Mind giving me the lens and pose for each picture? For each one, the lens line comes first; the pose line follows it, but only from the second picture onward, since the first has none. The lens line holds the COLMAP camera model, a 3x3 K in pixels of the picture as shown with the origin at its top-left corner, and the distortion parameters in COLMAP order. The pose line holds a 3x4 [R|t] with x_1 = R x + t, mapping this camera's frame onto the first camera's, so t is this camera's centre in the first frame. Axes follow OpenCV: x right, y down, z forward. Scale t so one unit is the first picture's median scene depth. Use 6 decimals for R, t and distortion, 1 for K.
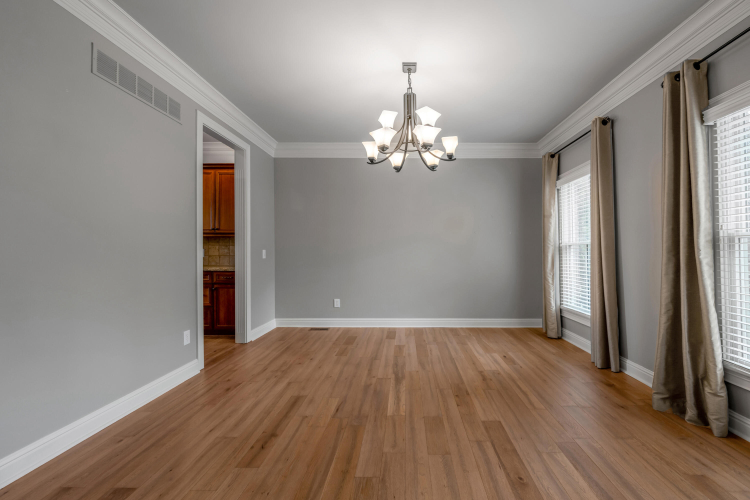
lens RADIAL K [[307.8, 0, 404.9], [0, 307.8, 252.7], [0, 0, 1]] dist [-0.003030, -0.000336]
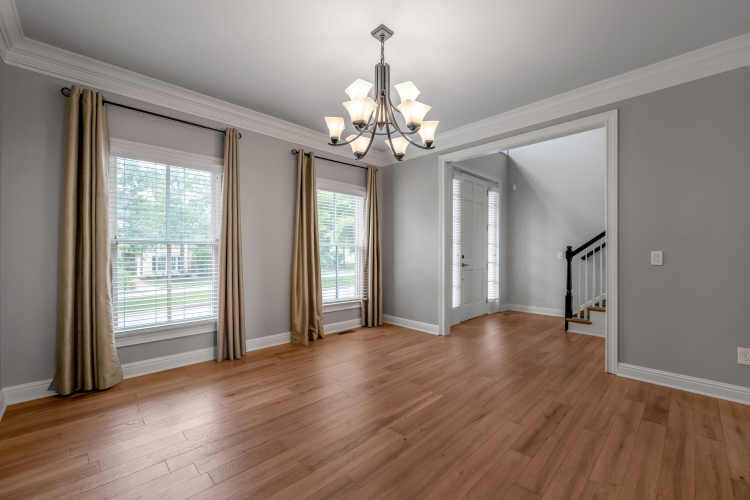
lens RADIAL K [[311.1, 0, 384.5], [0, 311.1, 252.6], [0, 0, 1]] dist [-0.002130, -0.000259]
pose [[-0.713605, -0.004245, 0.700536, -0.555299], [-0.001176, 0.999987, 0.004861, -0.006563], [-0.700548, 0.002645, -0.713601, 1.554697]]
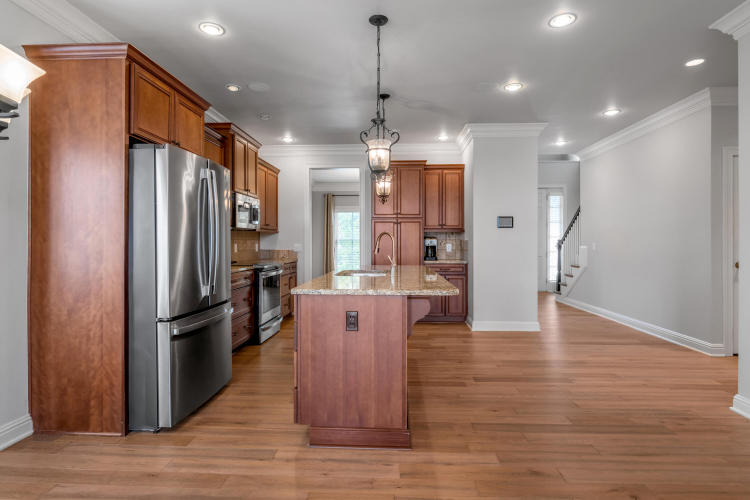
lens RADIAL K [[405.2, 0, 376.0], [0, 405.2, 242.8], [0, 0, 1]] dist [-0.001035, -0.000203]
pose [[0.047262, -0.005398, 0.998868, -3.152919], [0.002726, 0.999982, 0.005276, -0.030415], [-0.998879, 0.002474, 0.047276, 0.882443]]
